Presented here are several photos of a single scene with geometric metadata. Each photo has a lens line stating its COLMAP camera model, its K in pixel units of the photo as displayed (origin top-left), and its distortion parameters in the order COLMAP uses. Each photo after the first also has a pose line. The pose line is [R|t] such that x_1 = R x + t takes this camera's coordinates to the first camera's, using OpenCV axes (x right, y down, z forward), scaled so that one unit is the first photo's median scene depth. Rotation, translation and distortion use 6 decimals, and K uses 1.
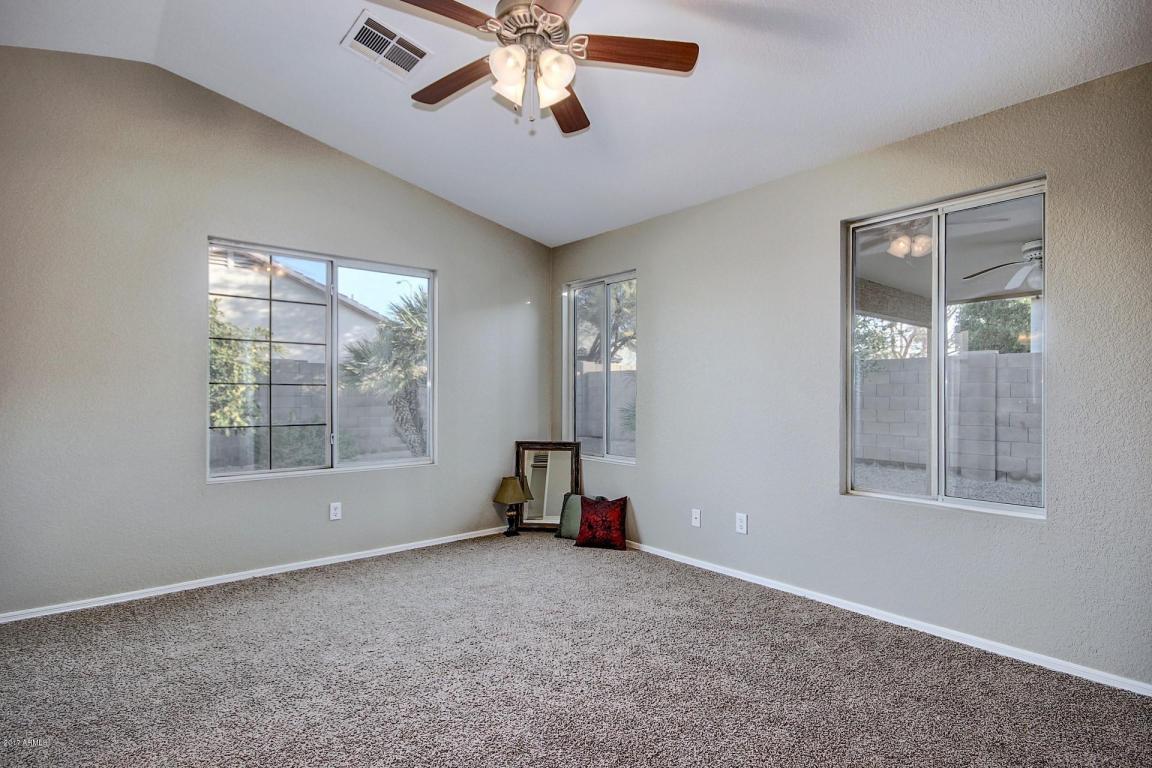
lens RADIAL K [[567.9, 0, 576.0], [0, 567.9, 384.0], [0, 0, 1]] dist [0.001610, 0.000765]
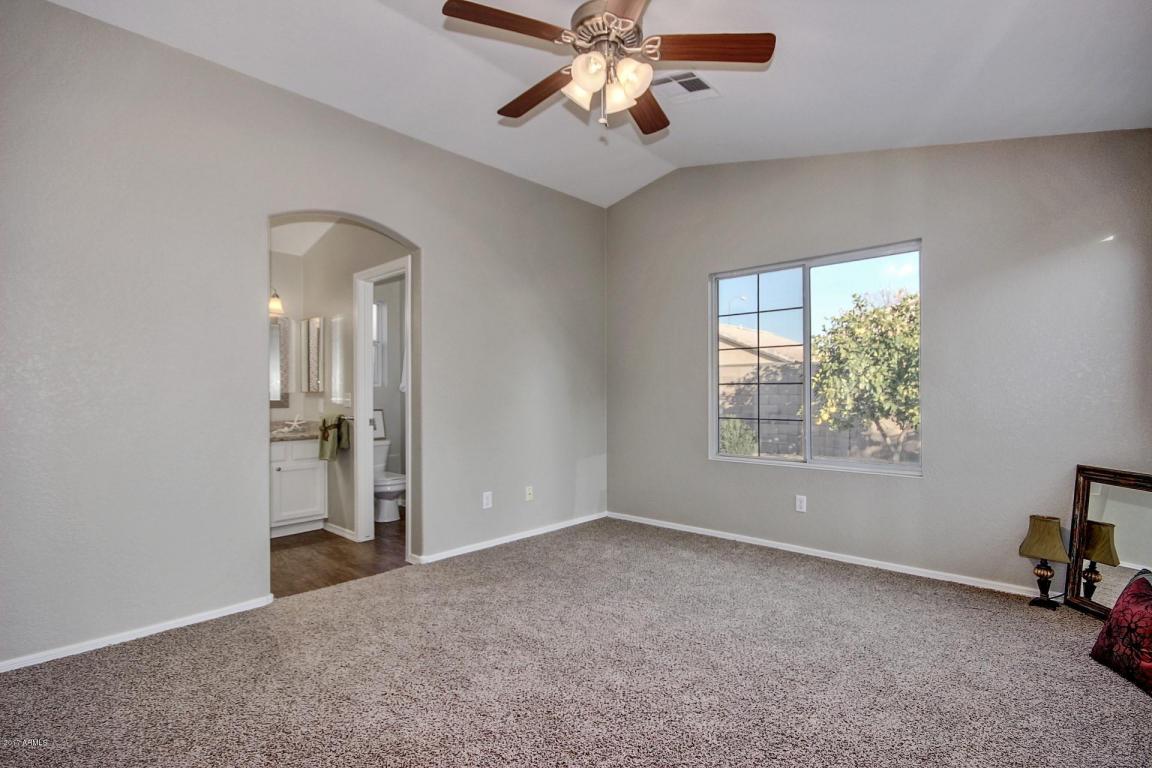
lens RADIAL K [[567.9, 0, 576.0], [0, 567.9, 384.0], [0, 0, 1]] dist [0.001610, 0.000765]
pose [[0.114725, -0.017809, -0.993238, 0.562268], [0.023795, 0.999602, -0.015175, 0.009626], [0.993112, -0.021893, 0.115103, 0.468277]]
